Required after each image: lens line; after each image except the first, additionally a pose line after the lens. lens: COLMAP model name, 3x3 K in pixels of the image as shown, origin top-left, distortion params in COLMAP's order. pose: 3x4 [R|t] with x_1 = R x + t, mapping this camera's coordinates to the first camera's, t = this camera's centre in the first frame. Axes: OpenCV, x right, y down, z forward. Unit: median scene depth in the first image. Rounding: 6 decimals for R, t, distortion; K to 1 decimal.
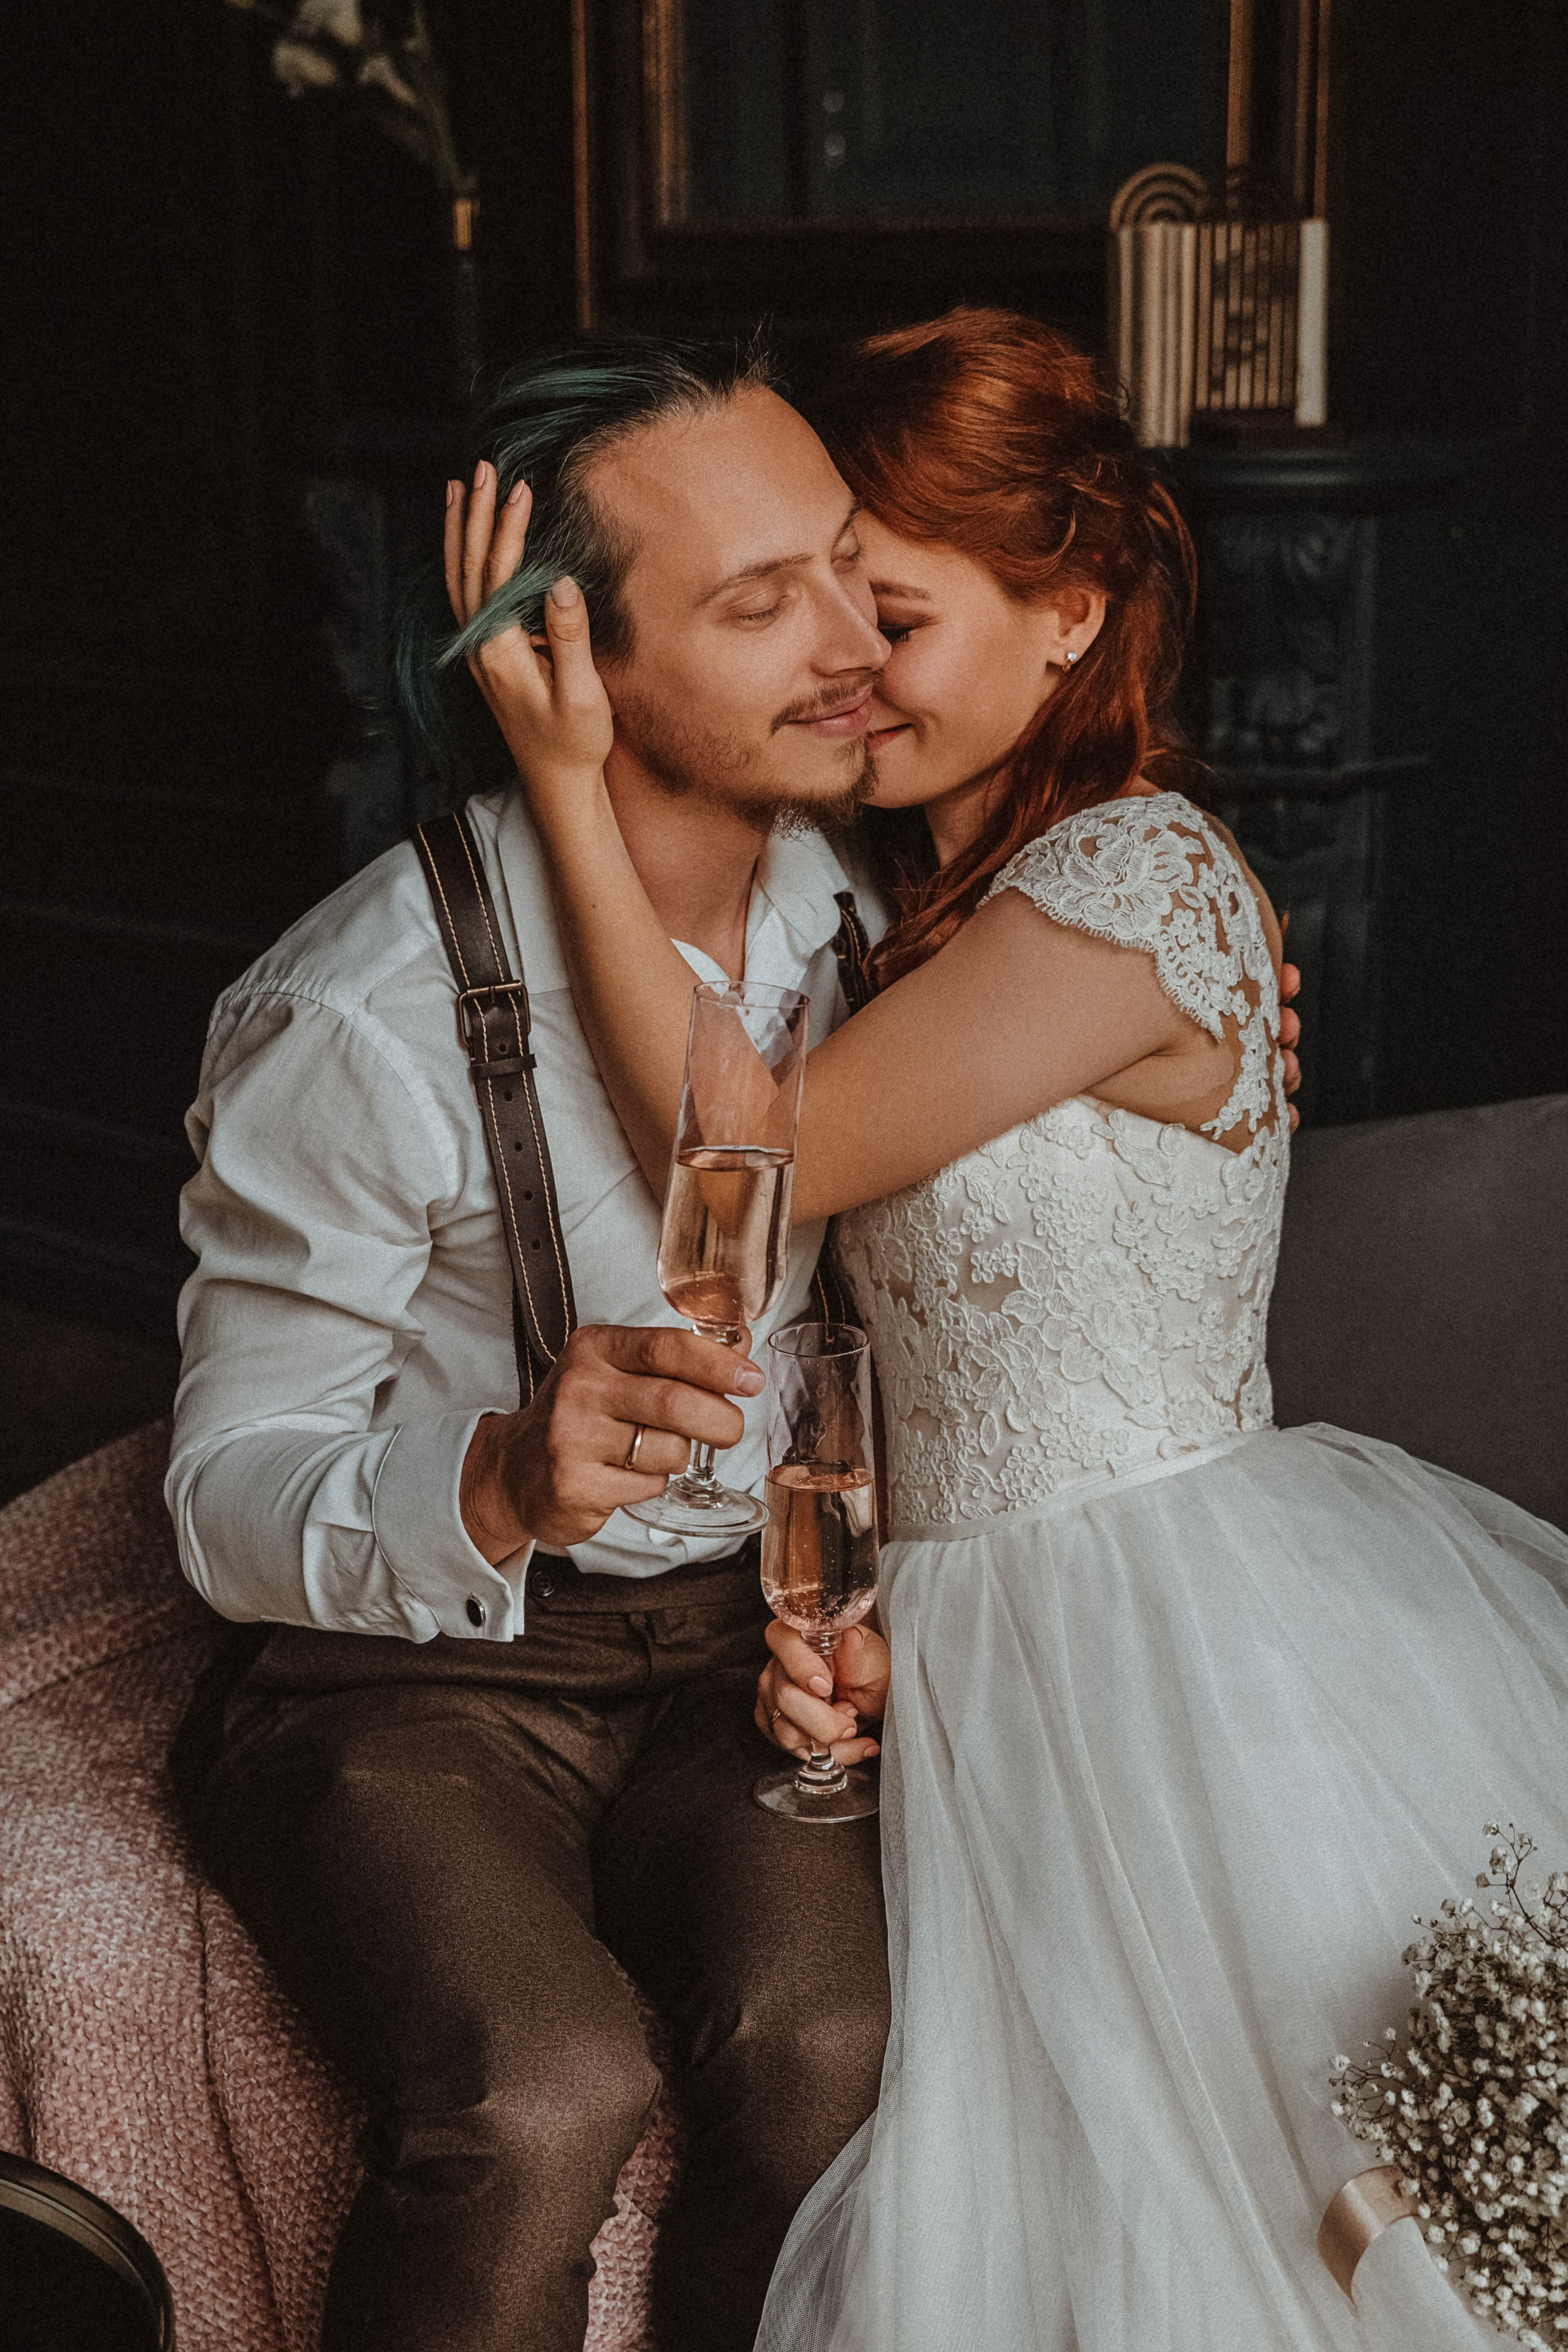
lens RADIAL K [[4275.5, 0, 799.6], [0, 4275.5, 1163.7], [0, 0, 1]] dist [0.096624, 0.000000]
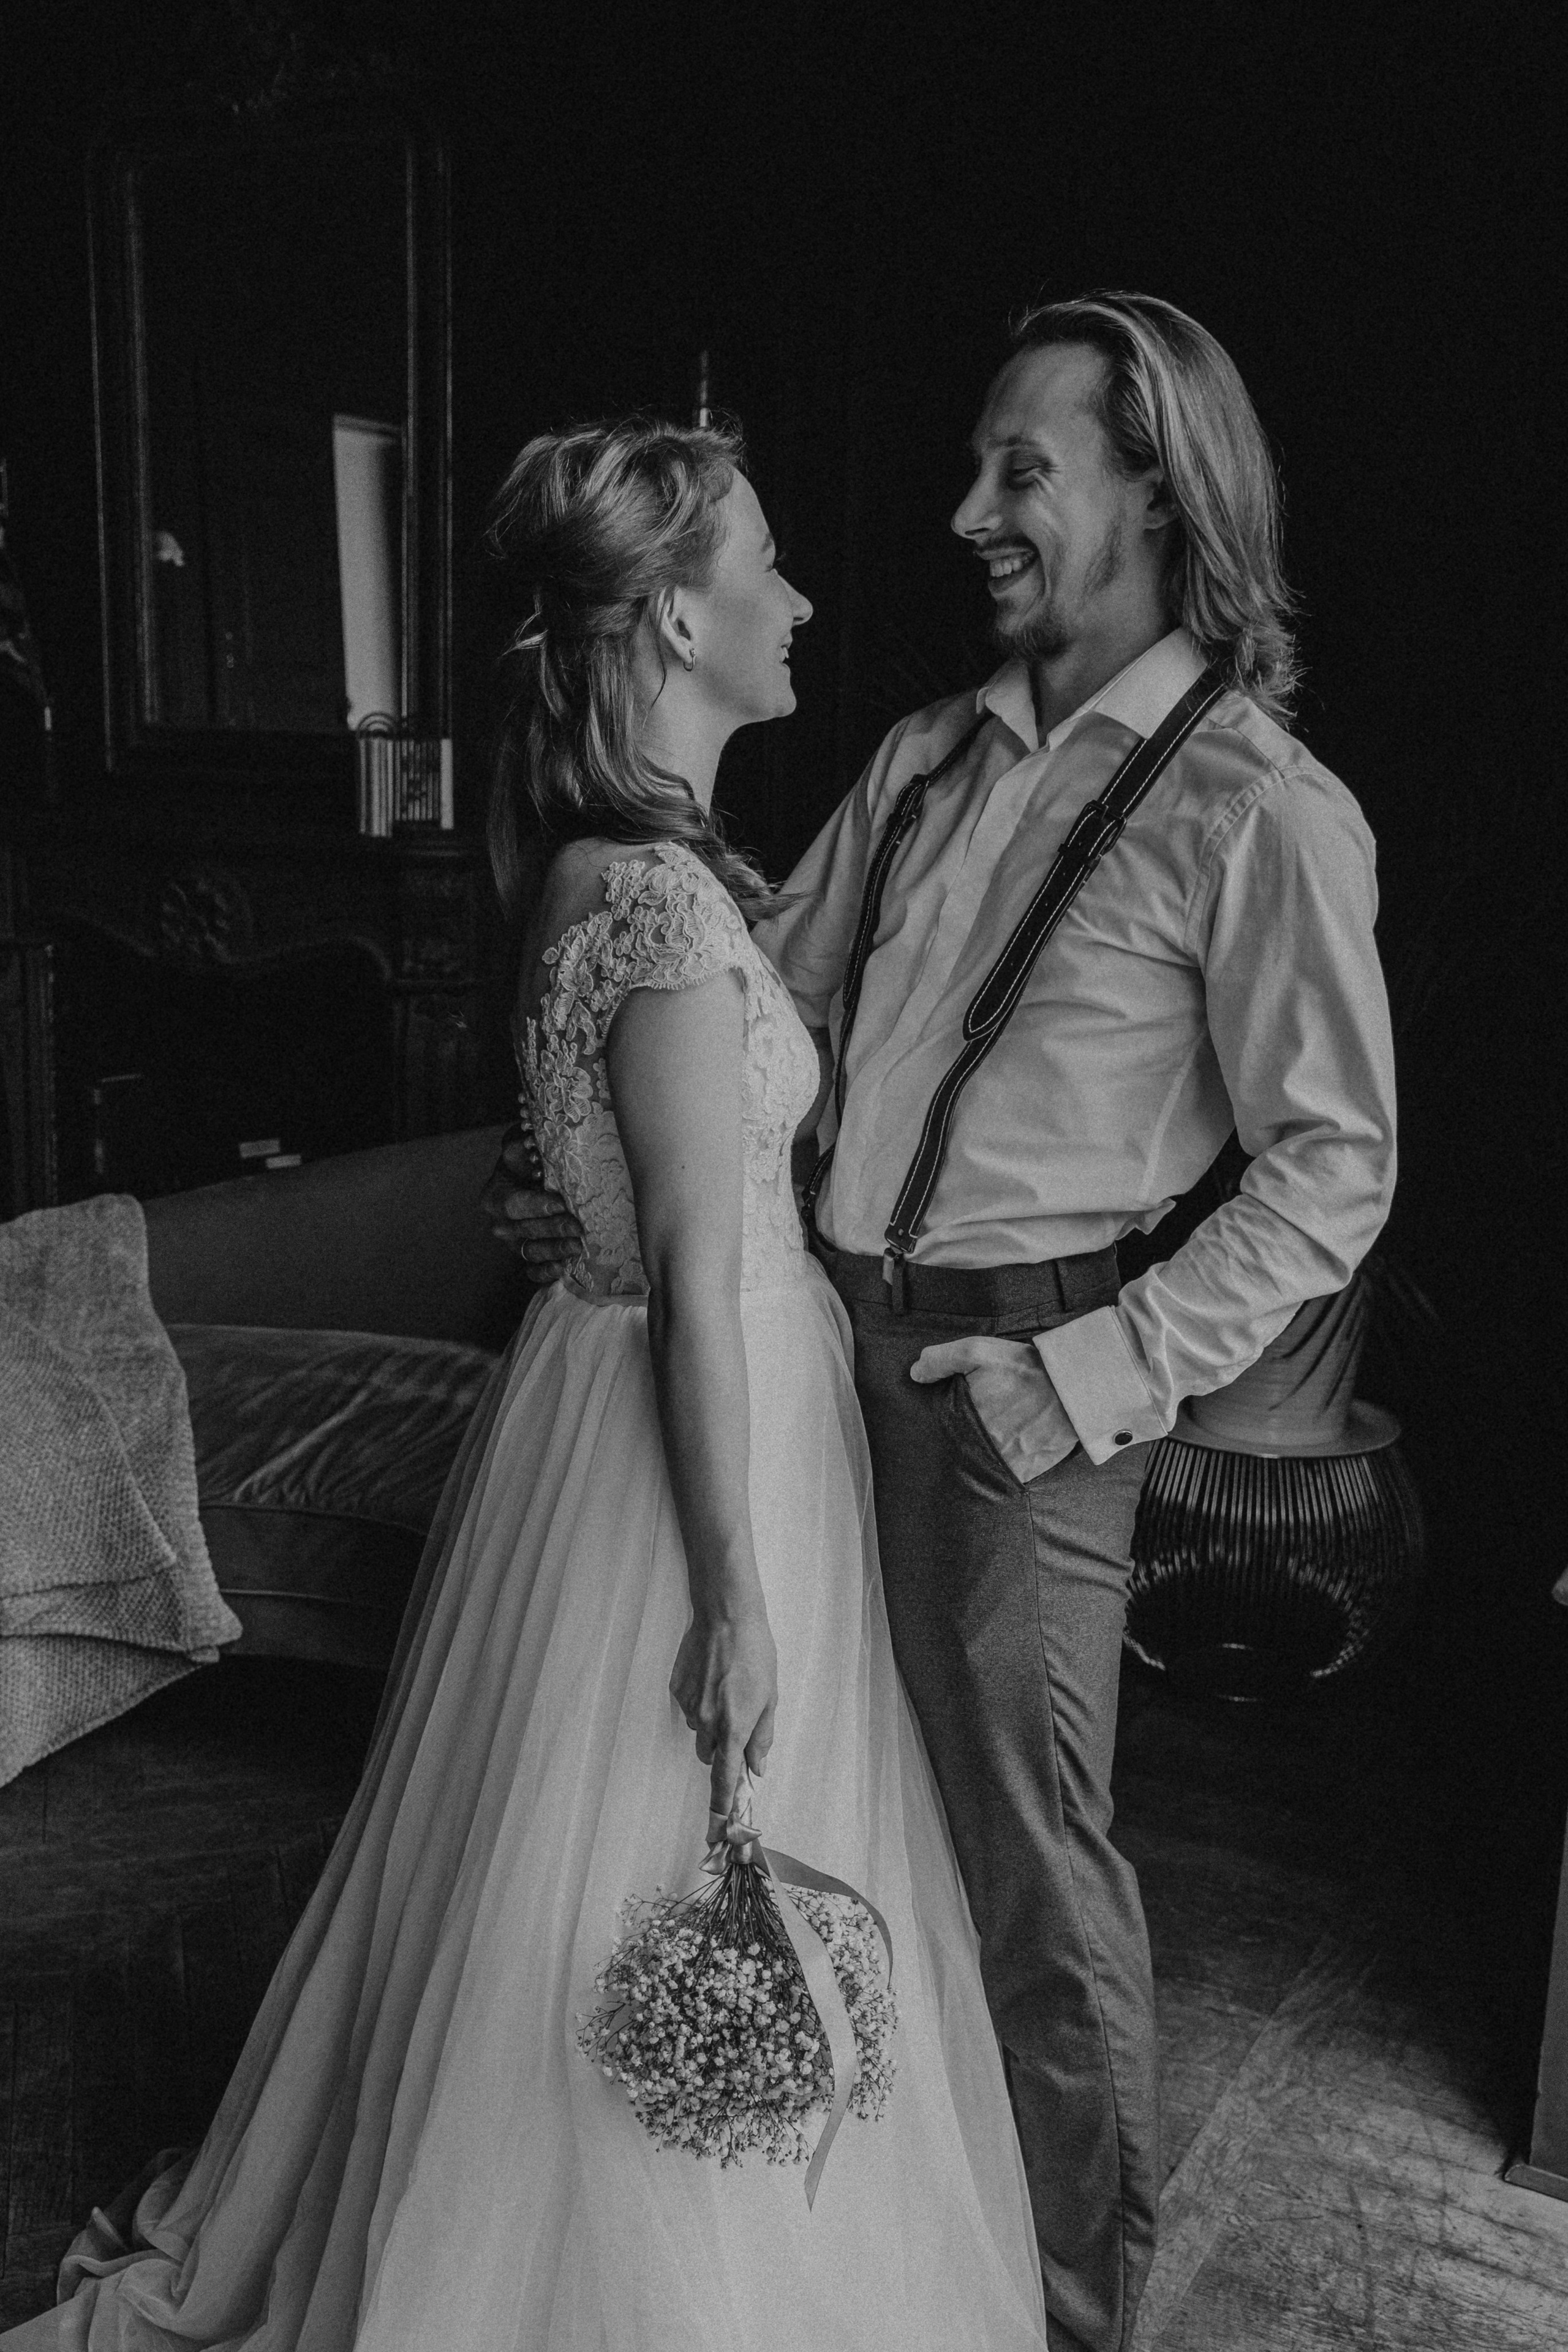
lens RADIAL K [[2391.3, 0, 774.4], [0, 2391.3, 1177.0], [0, 0, 1]] dist [0.005777, 0.000000]
pose [[0.974107, -0.015412, 0.225563, 0.000241], [0.016765, 0.999851, -0.004083, 0.019237], [-0.225467, 0.007759, 0.974220, -0.264715]]
